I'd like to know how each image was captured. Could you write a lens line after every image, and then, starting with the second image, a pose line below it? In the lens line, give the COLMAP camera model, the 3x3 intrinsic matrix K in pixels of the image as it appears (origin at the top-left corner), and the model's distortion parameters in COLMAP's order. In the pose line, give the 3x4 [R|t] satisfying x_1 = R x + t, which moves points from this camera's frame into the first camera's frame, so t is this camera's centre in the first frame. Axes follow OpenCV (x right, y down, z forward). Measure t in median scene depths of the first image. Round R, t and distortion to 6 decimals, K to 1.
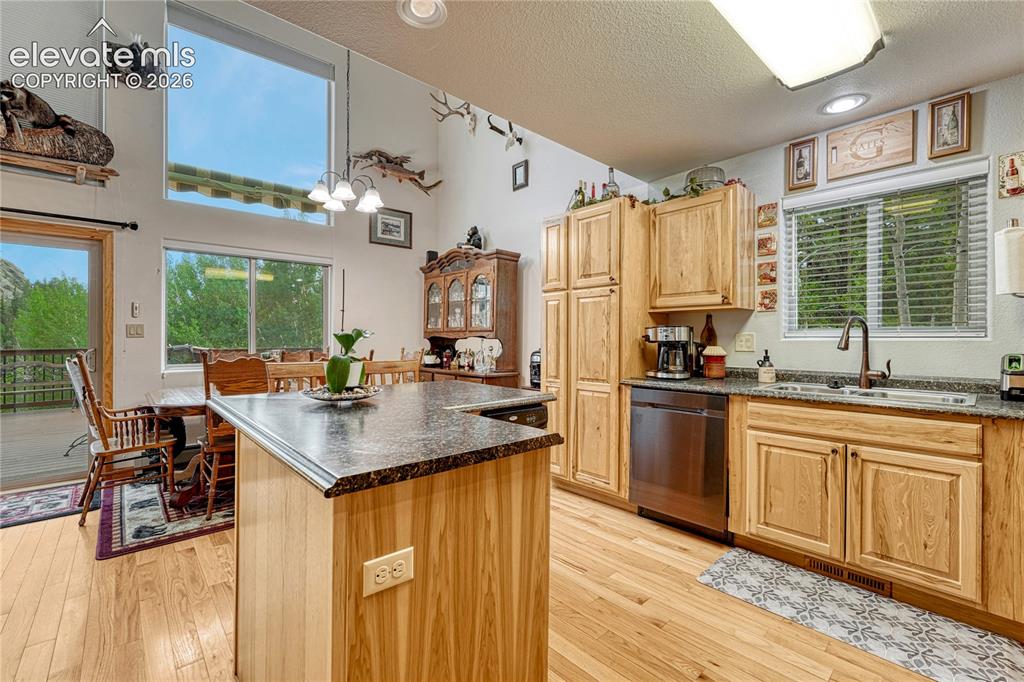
lens RADIAL K [[441.9, 0, 512.0], [0, 441.9, 341.0], [0, 0, 1]] dist [-0.001074, 0.003301]
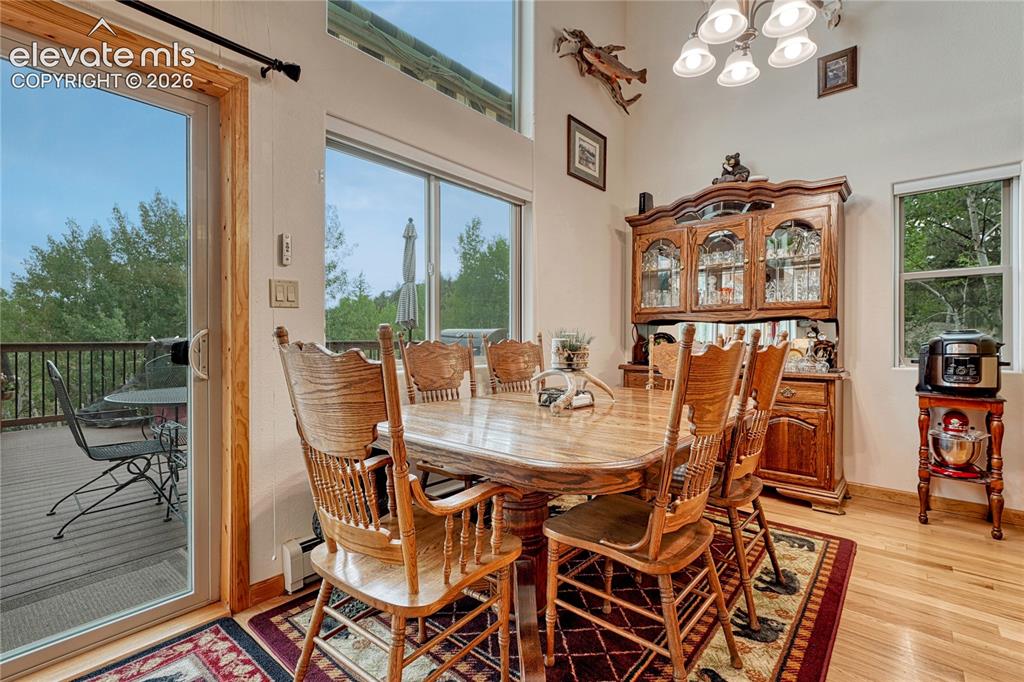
lens RADIAL K [[463.8, 0, 512.0], [0, 463.8, 341.0], [0, 0, 1]] dist [0.002590, 0.000330]
pose [[0.991252, -0.001907, 0.131965, -0.890540], [0.001915, 0.999998, 0.000064, 0.038718], [-0.131965, 0.000190, 0.991254, 0.610976]]
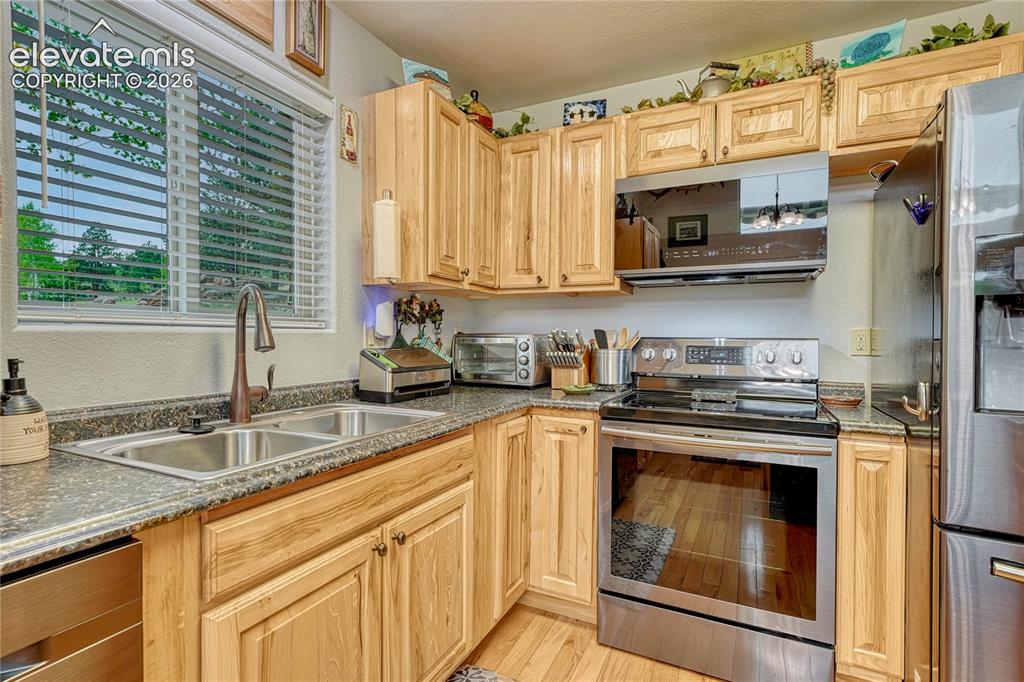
lens RADIAL K [[487.0, 0, 510.9], [0, 487.0, 344.3], [0, 0, 1]] dist [0.001840, 0.000105]
pose [[-0.366092, -0.015634, 0.930447, 0.113722], [0.001276, 0.999849, 0.017302, 0.003250], [-0.930578, 0.007522, -0.366017, 0.767394]]
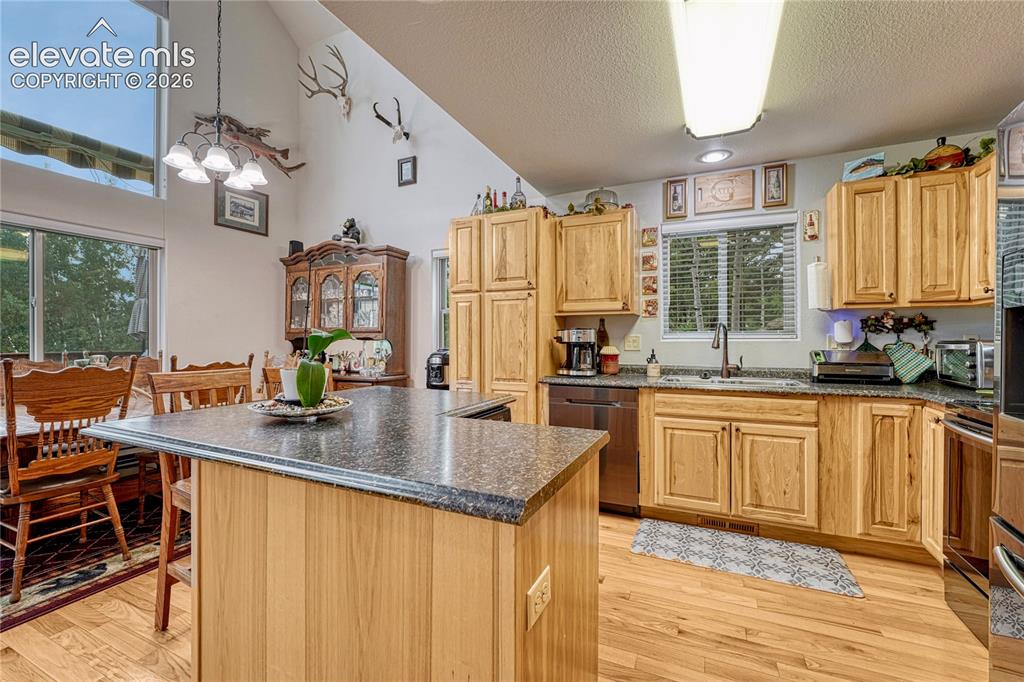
lens RADIAL K [[433.8, 0, 511.6], [0, 433.8, 337.5], [0, 0, 1]] dist [-0.000669, 0.000027]
pose [[0.921155, 0.000633, 0.389196, -0.226752], [0.003264, 0.999951, -0.009351, -0.001564], [-0.389183, 0.009885, 0.921108, 0.064036]]
